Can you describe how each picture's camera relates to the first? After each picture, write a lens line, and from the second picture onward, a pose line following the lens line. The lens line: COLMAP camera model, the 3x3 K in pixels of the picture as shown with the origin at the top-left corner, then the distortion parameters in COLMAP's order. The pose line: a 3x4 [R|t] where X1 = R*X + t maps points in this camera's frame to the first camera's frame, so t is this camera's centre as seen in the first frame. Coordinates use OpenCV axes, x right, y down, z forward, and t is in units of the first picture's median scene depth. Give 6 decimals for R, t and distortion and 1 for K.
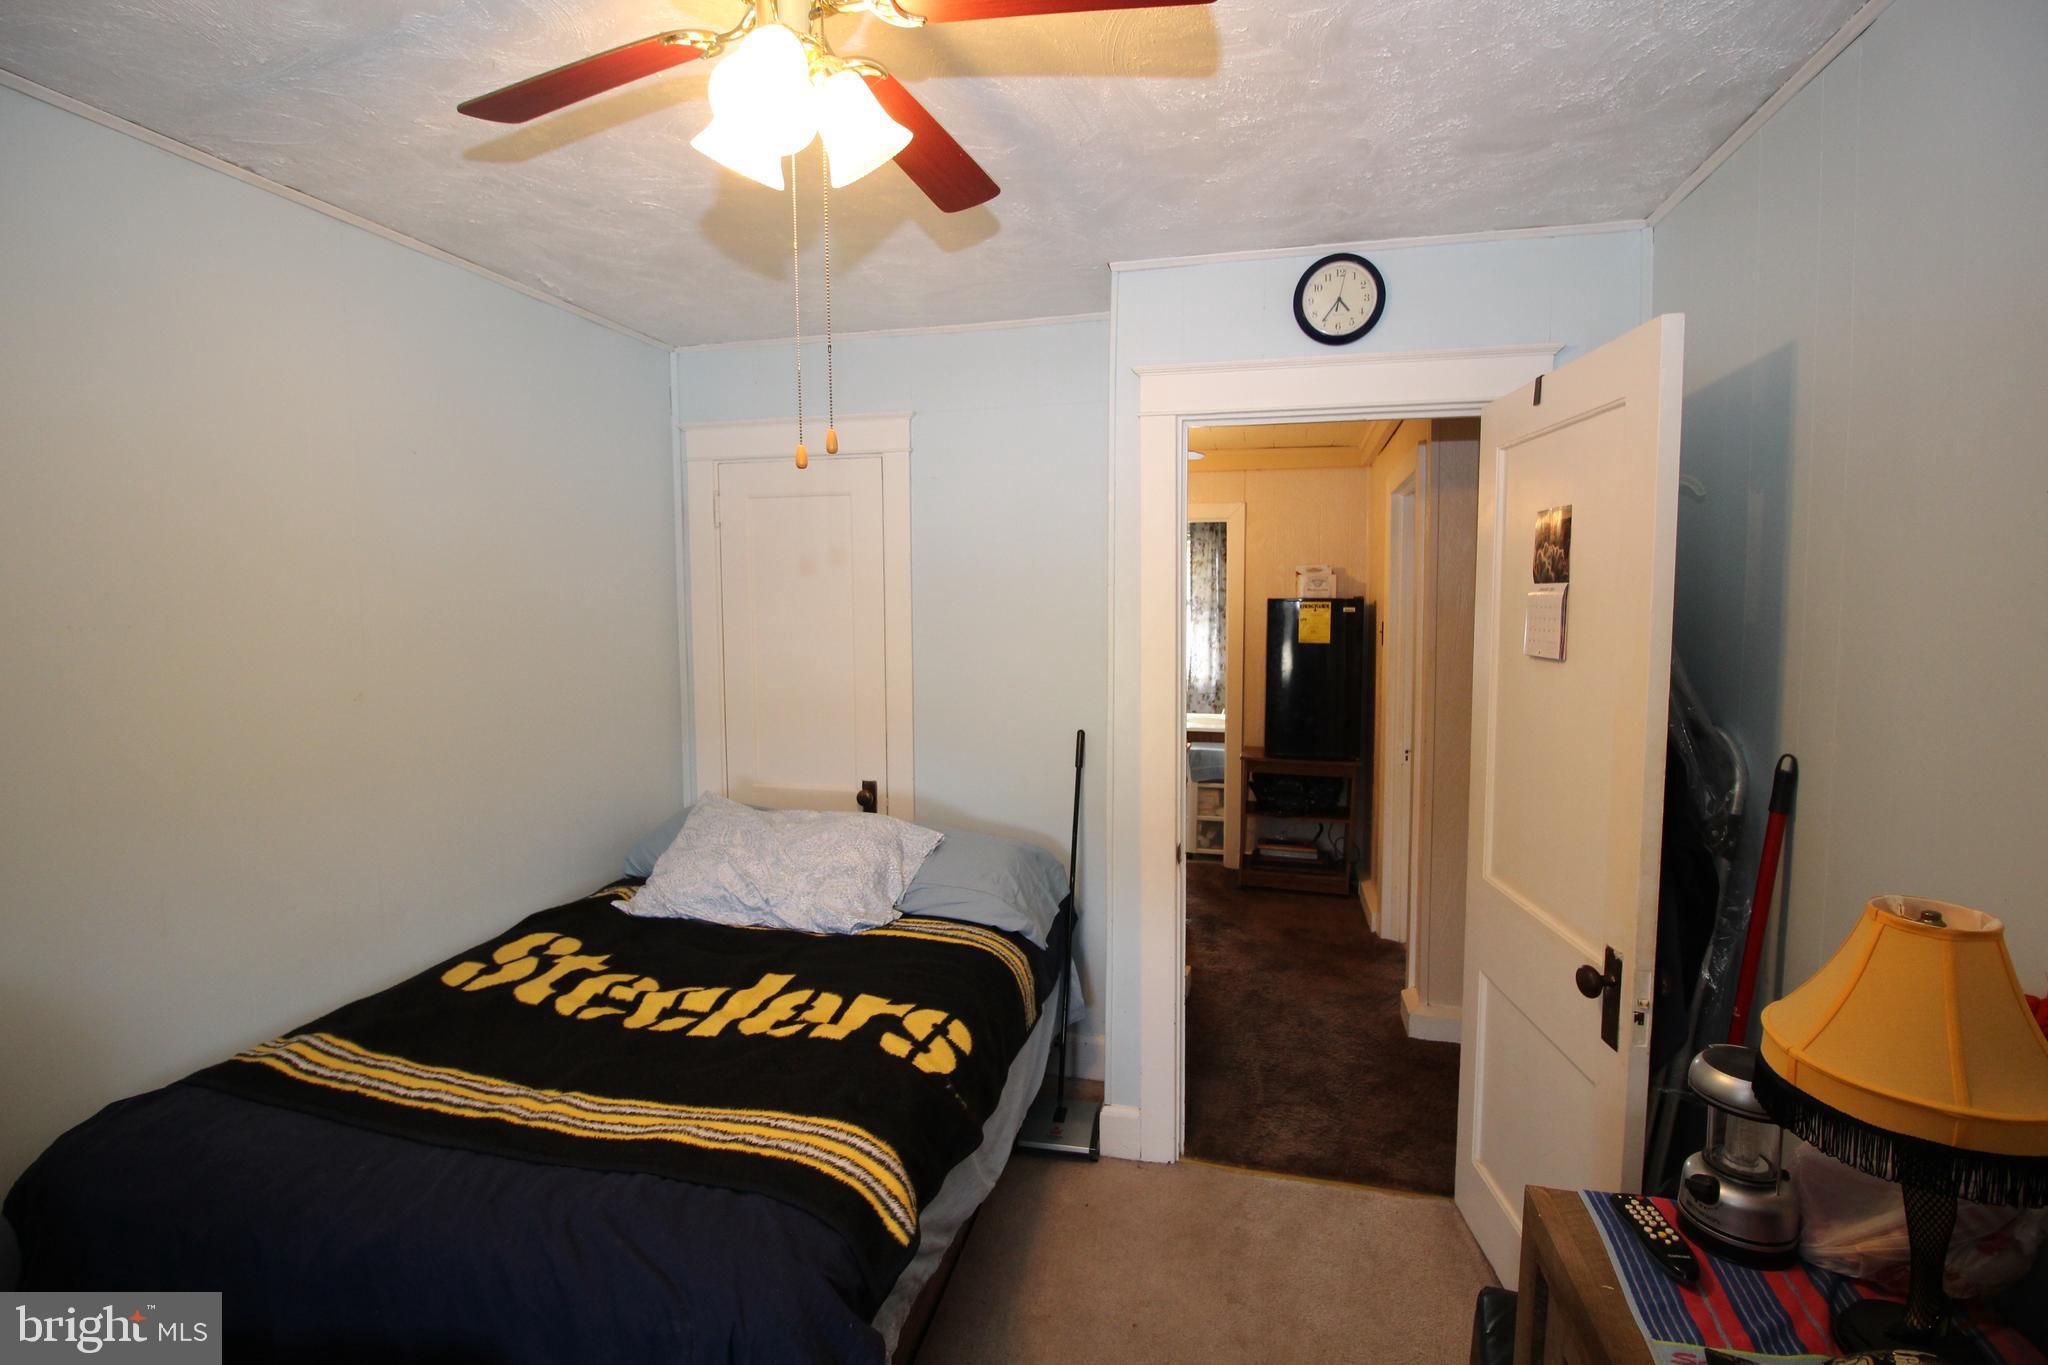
lens RADIAL K [[937.0, 0, 1024.0], [0, 937.0, 682.5], [0, 0, 1]] dist [0.000178, -0.000018]
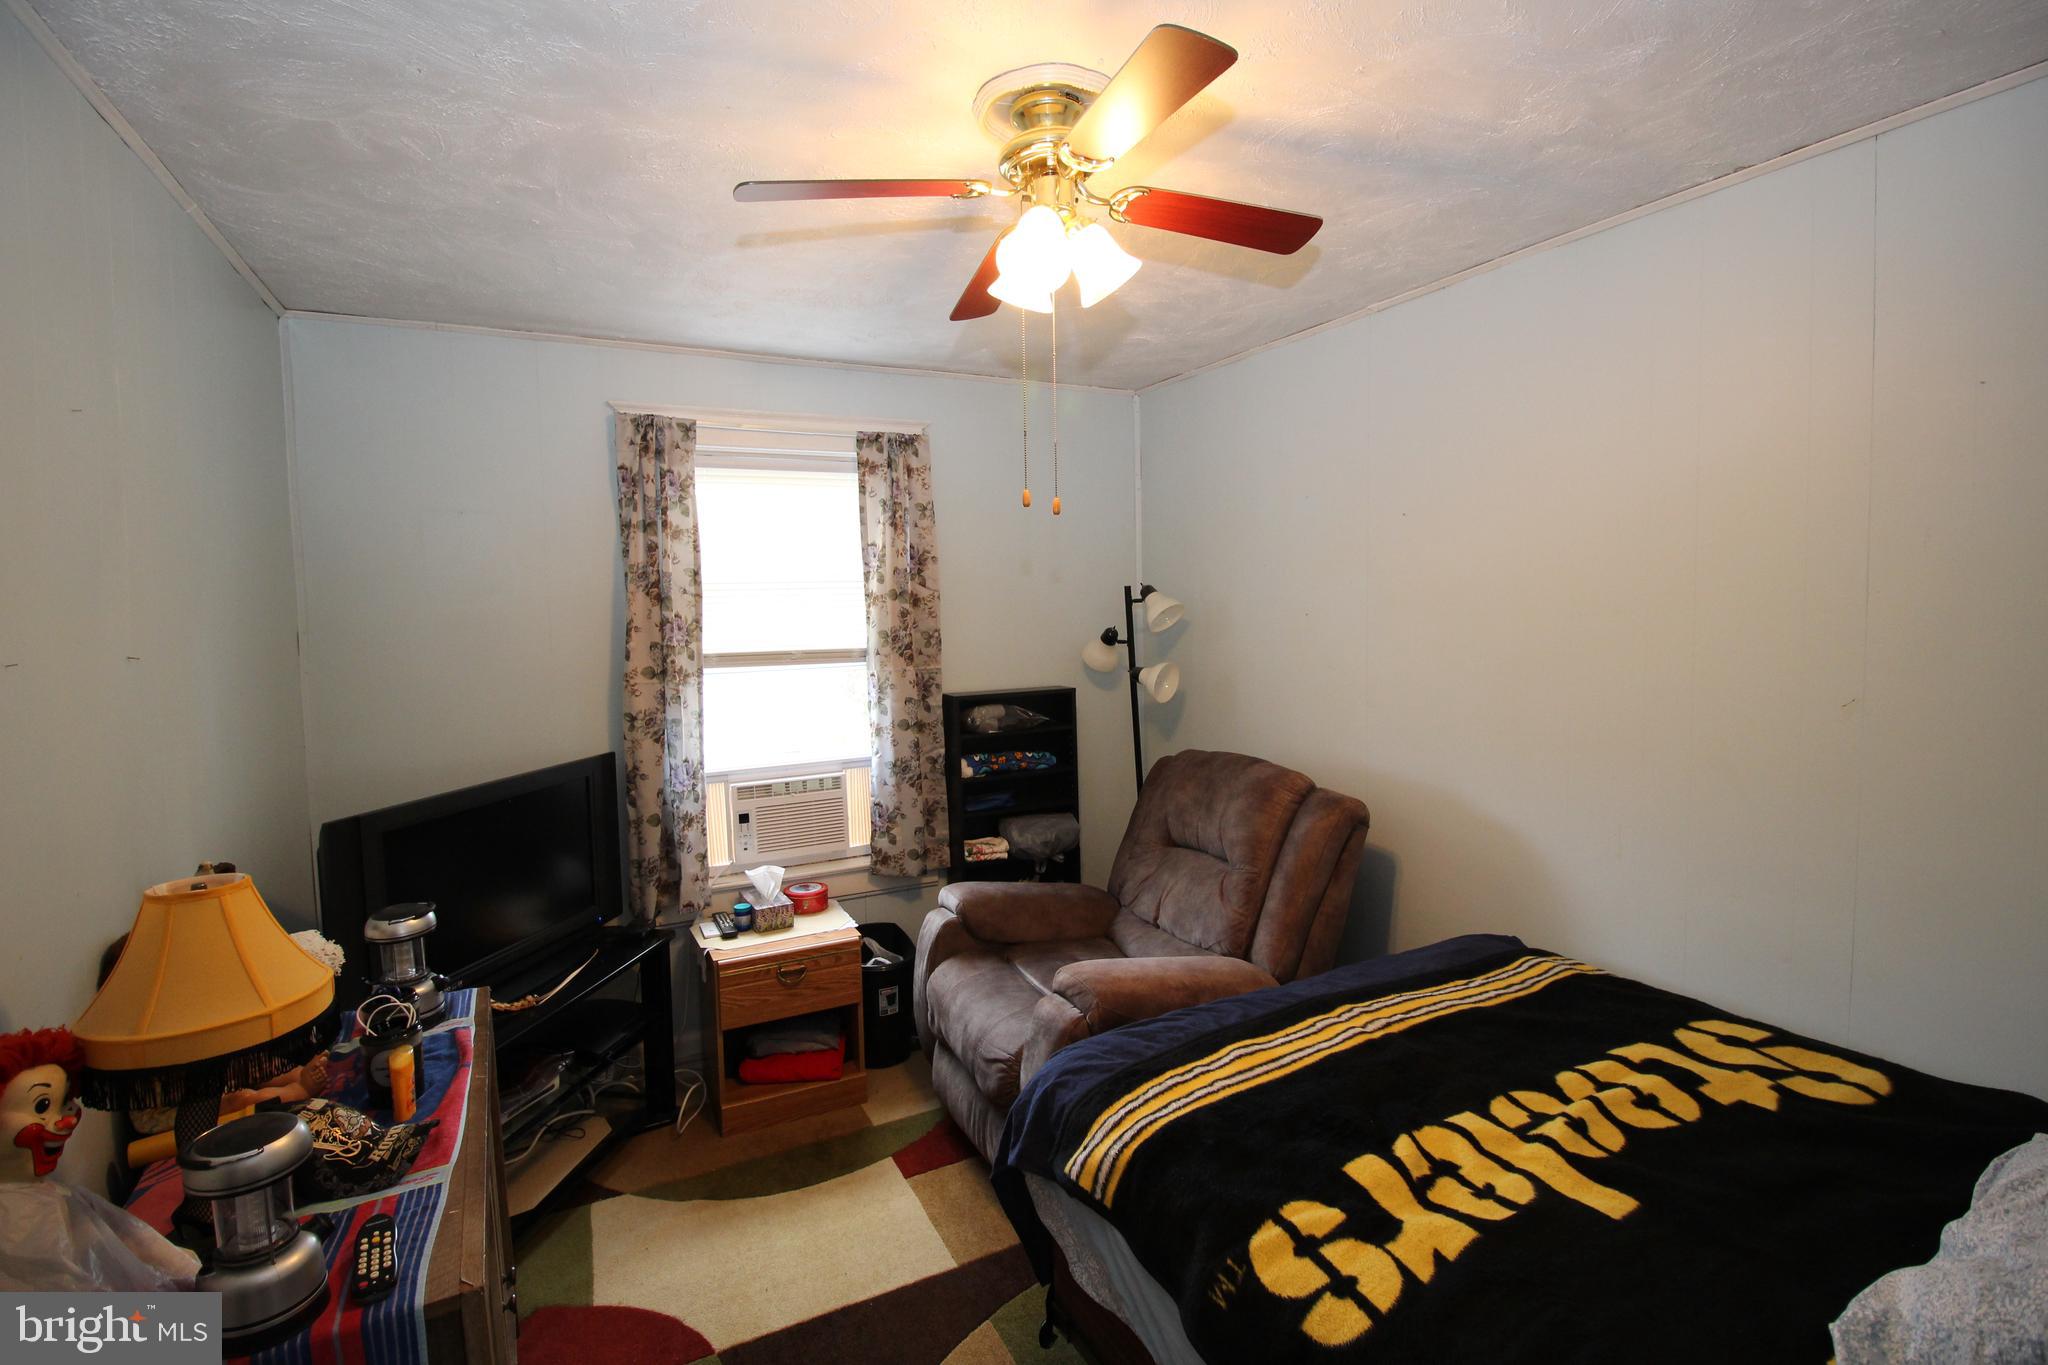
lens RADIAL K [[937.0, 0, 1024.0], [0, 937.0, 682.5], [0, 0, 1]] dist [0.000178, -0.000018]
pose [[-0.743086, 0.080563, -0.664329, 0.443972], [-0.032657, 0.987179, 0.156242, -0.120584], [0.668399, 0.137796, -0.730927, 1.218758]]
